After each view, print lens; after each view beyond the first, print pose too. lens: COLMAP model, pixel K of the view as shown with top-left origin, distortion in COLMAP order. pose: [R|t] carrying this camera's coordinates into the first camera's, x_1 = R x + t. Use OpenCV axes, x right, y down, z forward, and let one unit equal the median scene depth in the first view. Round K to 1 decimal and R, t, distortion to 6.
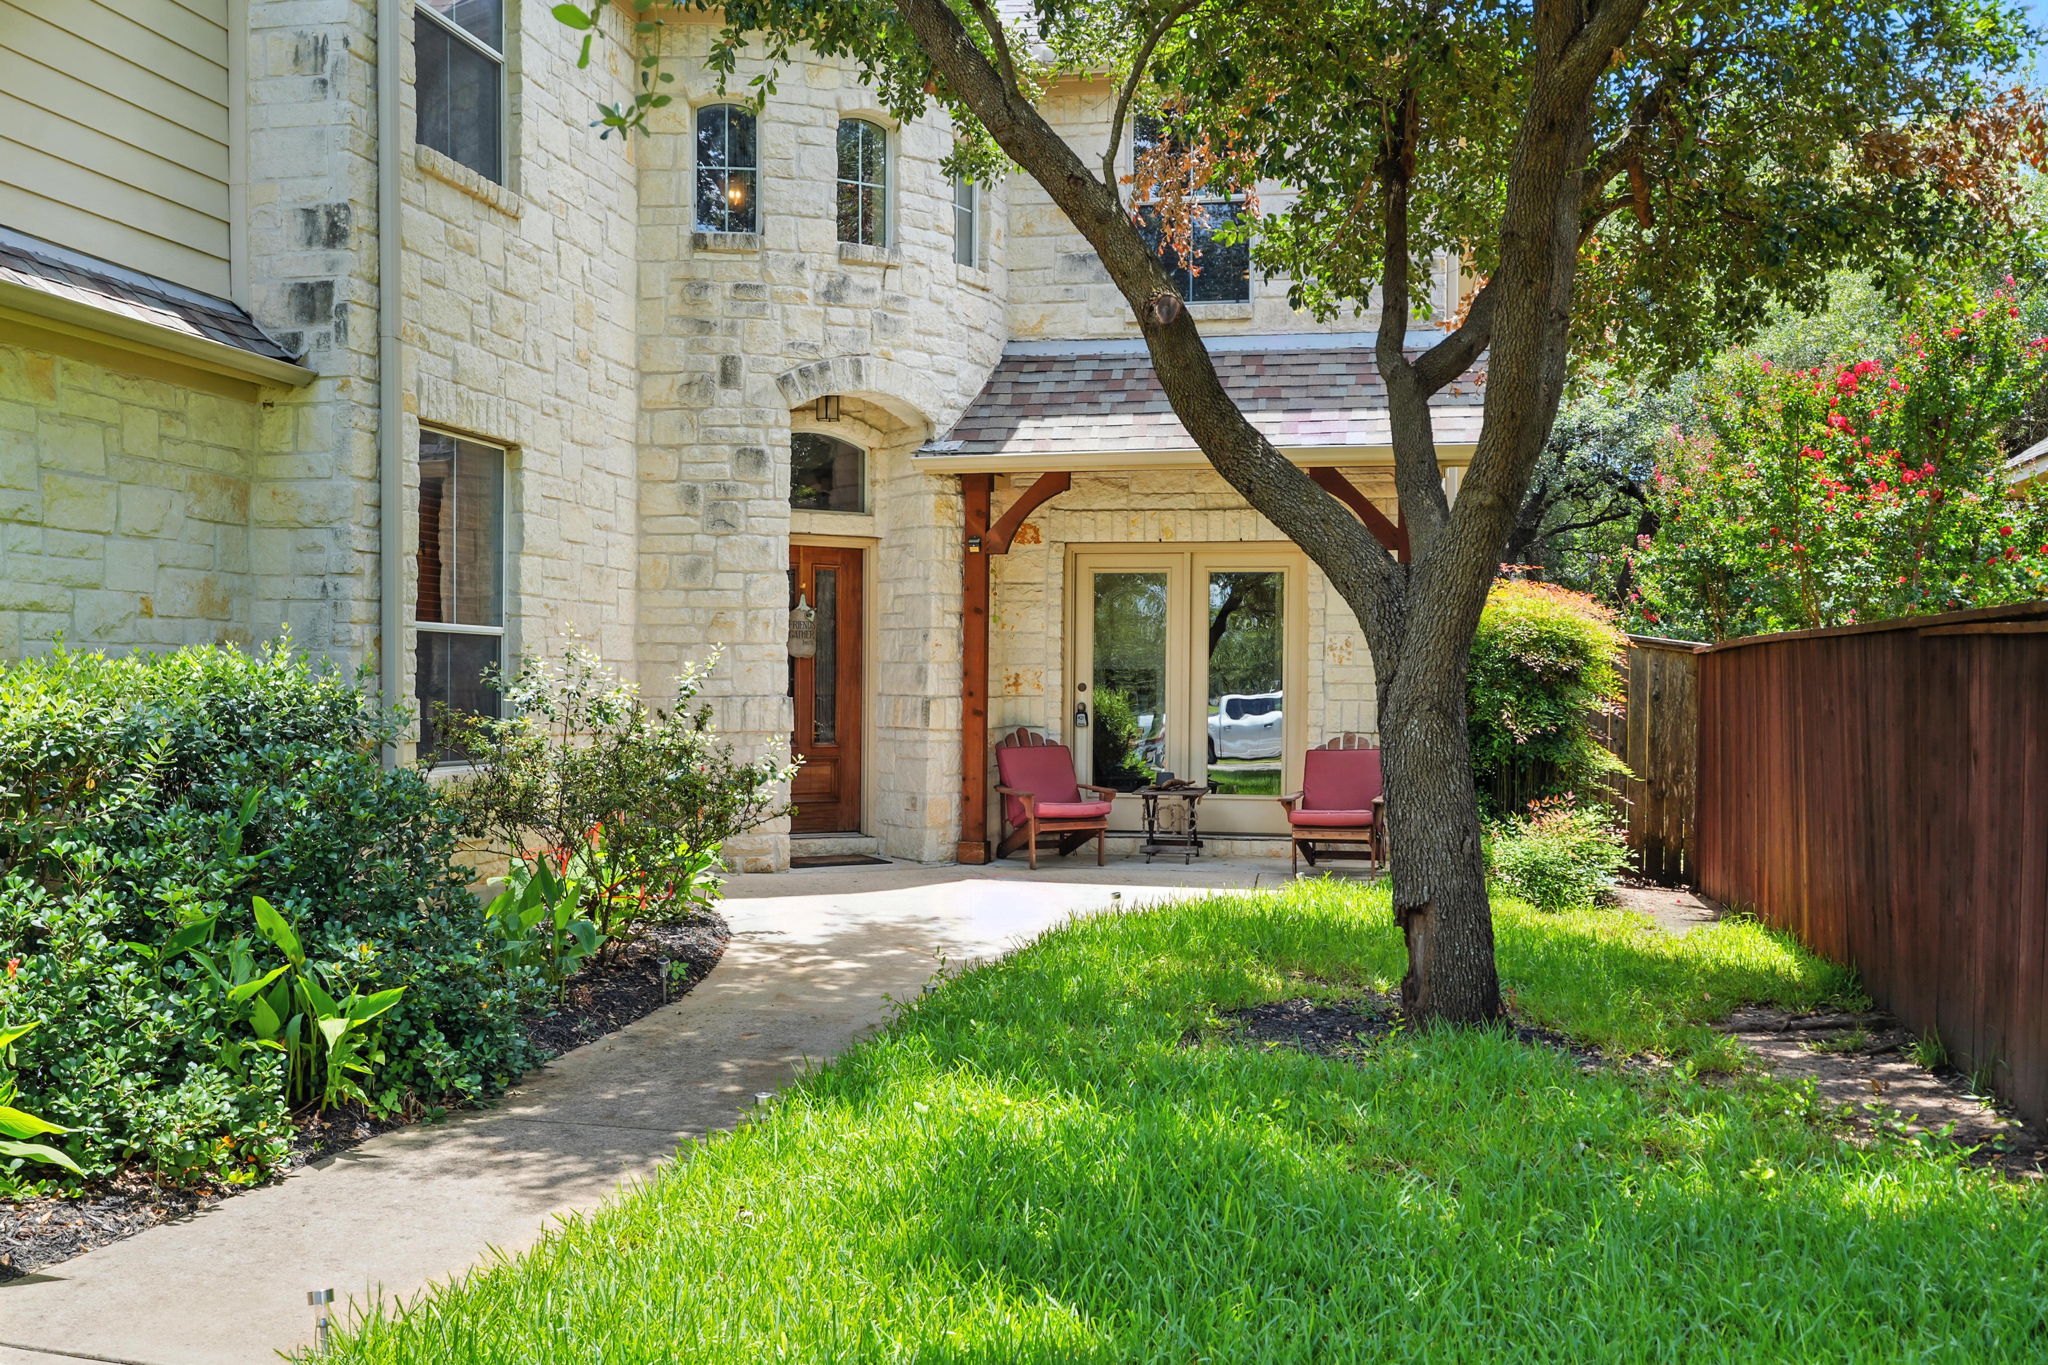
lens RADIAL K [[1992.0, 0, 1024.0], [0, 1992.0, 682.5], [0, 0, 1]] dist [-0.003184, -0.021280]
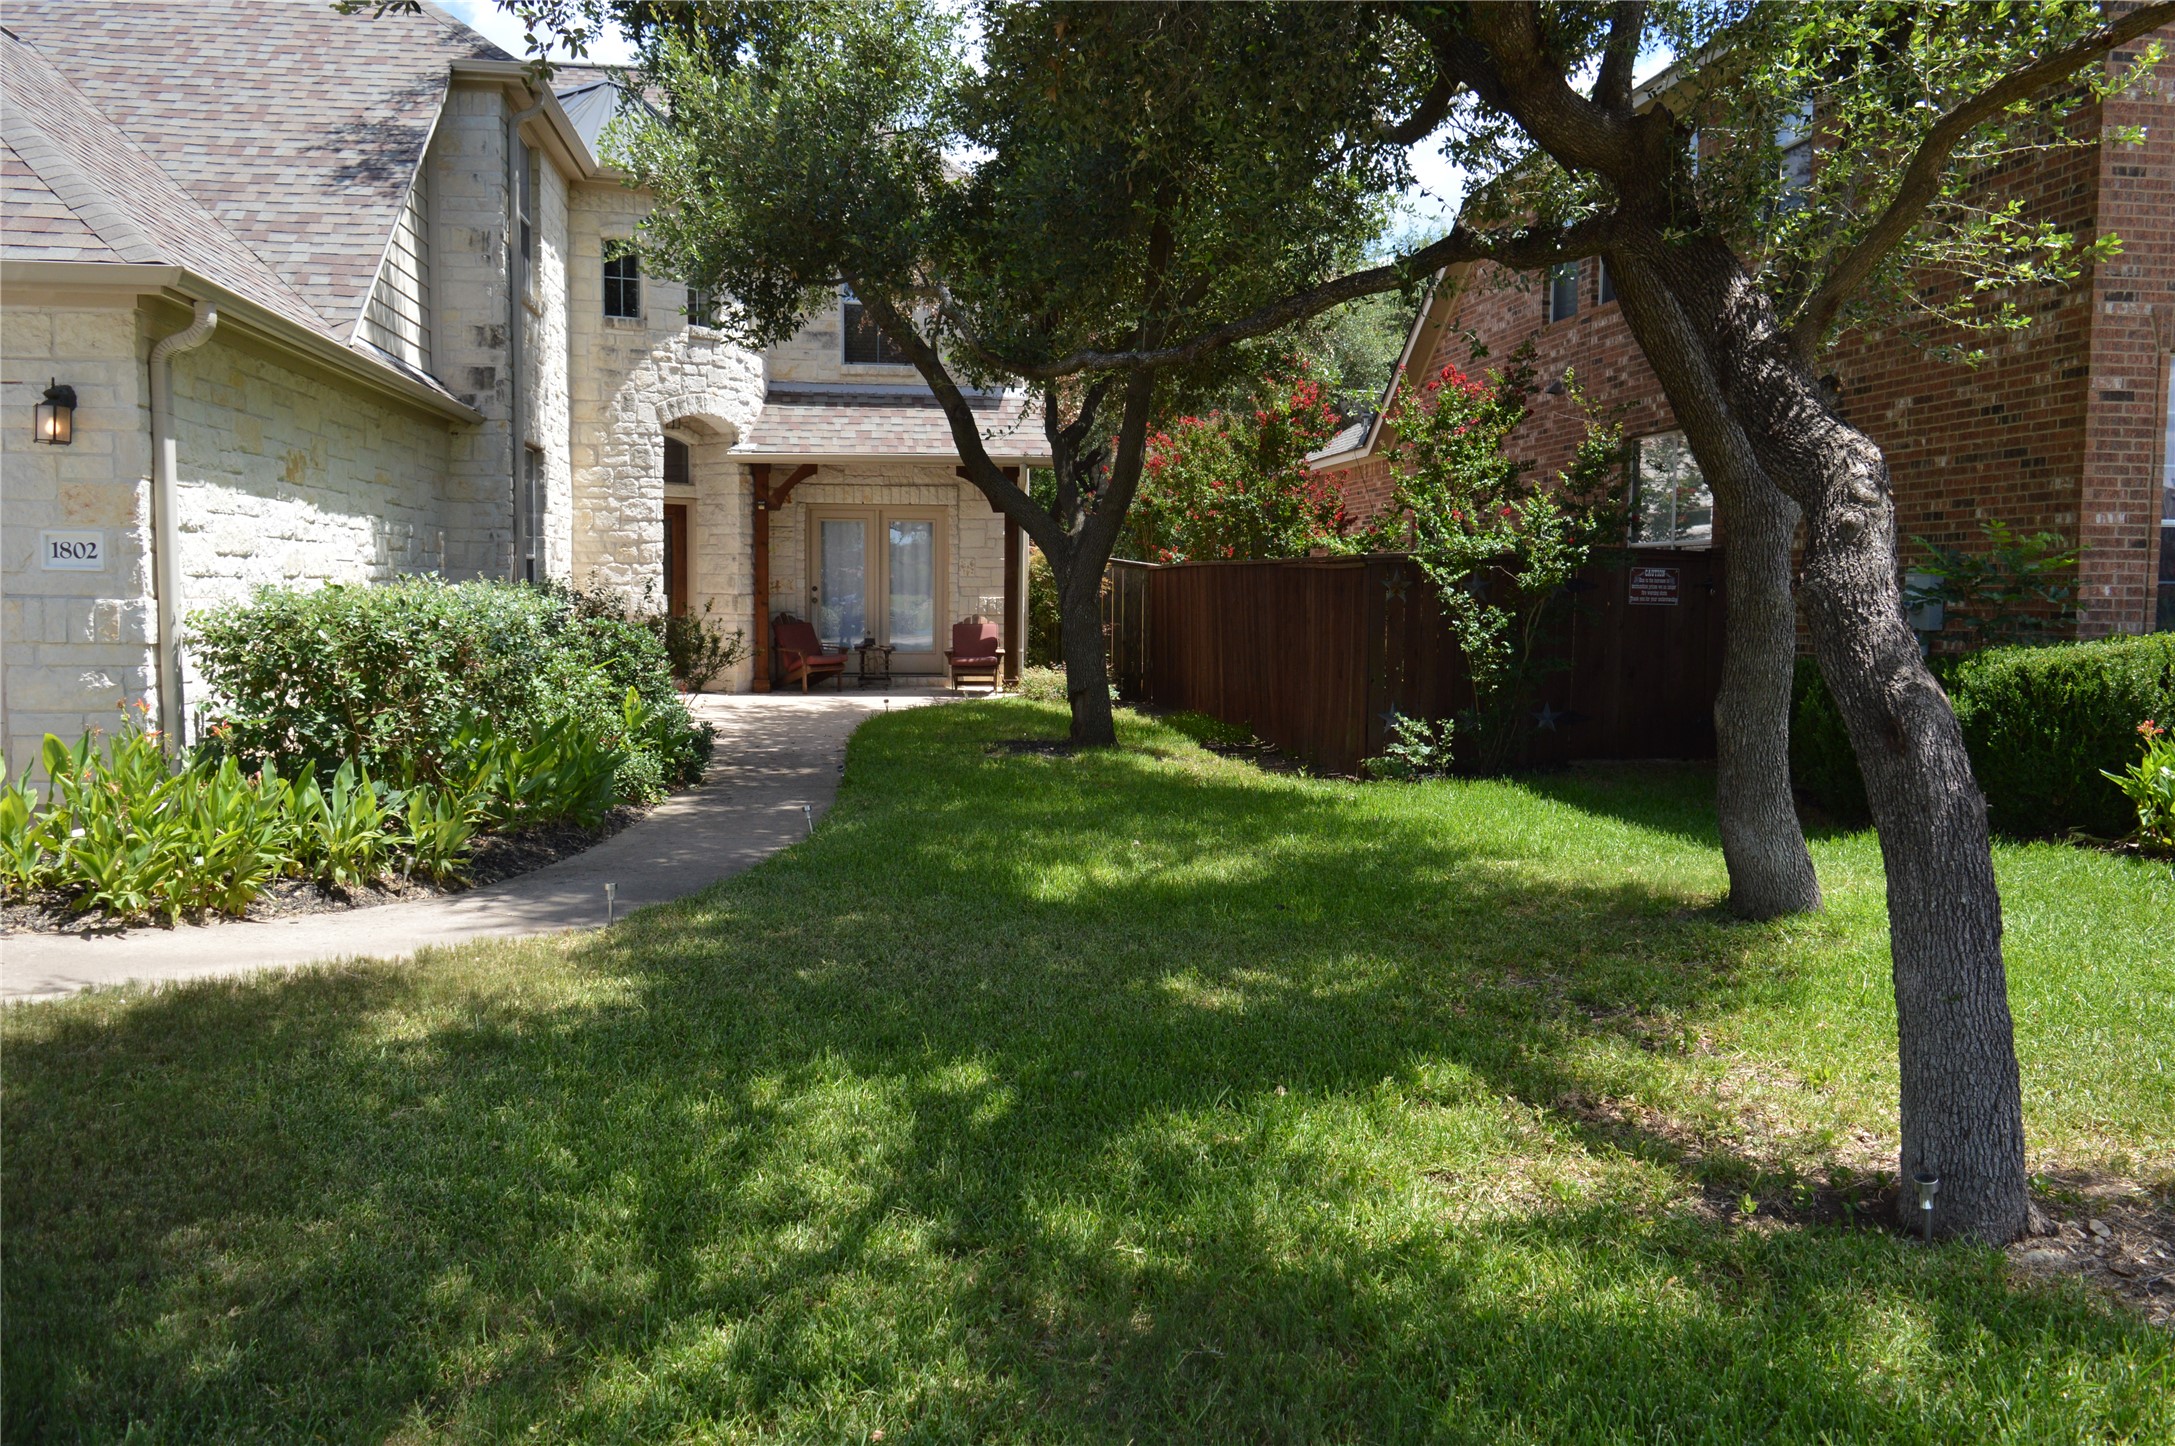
lens RADIAL K [[1691.7, 0, 1087.5], [0, 1691.7, 723.0], [0, 0, 1]] dist [-0.071652, -0.001304]
pose [[0.941574, -0.020252, 0.336196, -0.258669], [-0.007816, 0.996608, 0.081924, -0.003764], [-0.336715, -0.079765, 0.938222, -0.474594]]
